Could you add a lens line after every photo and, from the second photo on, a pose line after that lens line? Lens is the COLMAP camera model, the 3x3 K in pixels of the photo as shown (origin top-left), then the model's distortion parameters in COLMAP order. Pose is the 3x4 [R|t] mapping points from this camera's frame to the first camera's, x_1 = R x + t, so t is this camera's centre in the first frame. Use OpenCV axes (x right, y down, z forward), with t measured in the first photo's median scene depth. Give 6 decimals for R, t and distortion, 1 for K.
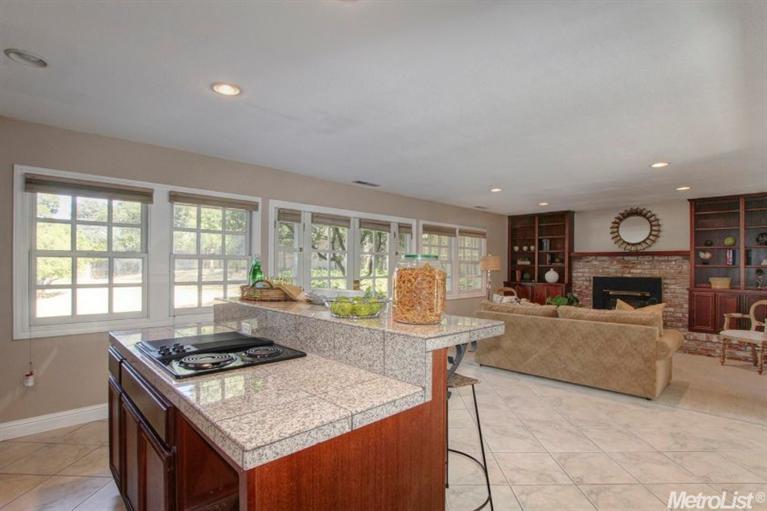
lens RADIAL K [[375.3, 0, 376.8], [0, 375.3, 267.3], [0, 0, 1]] dist [-0.014833, -0.003375]
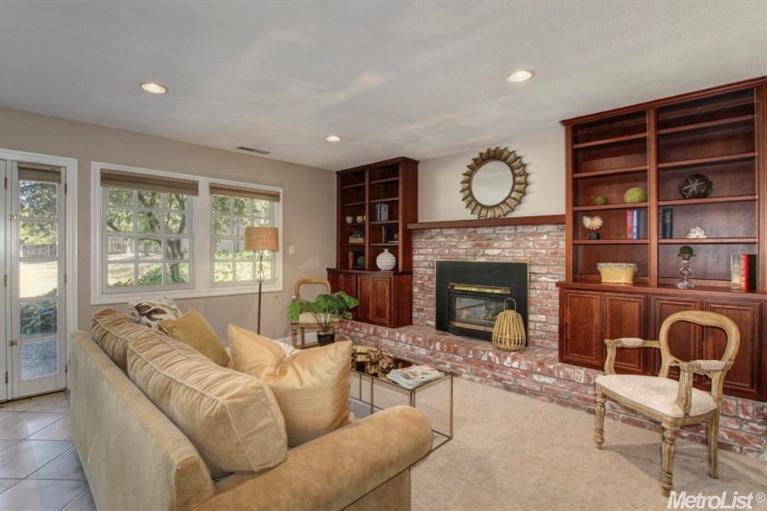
lens RADIAL K [[375.3, 0, 359.7], [0, 375.3, 249.9], [0, 0, 1]] dist [-0.014833, -0.003375]
pose [[0.999594, -0.000432, 0.028493, 0.467432], [0.000520, 0.999995, -0.003089, 0.008466], [-0.028492, 0.003102, 0.999589, 0.404565]]
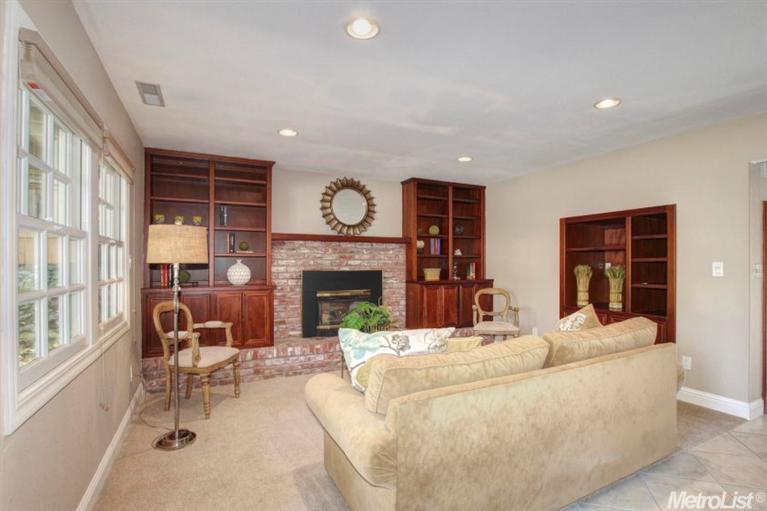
lens RADIAL K [[375.3, 0, 387.3], [0, 375.3, 258.9], [0, 0, 1]] dist [-0.014833, -0.003375]
pose [[0.283409, 0.002545, 0.958996, -0.008455], [0.006494, 0.999968, -0.004573, 0.006651], [-0.958977, 0.007523, 0.283384, 0.725937]]
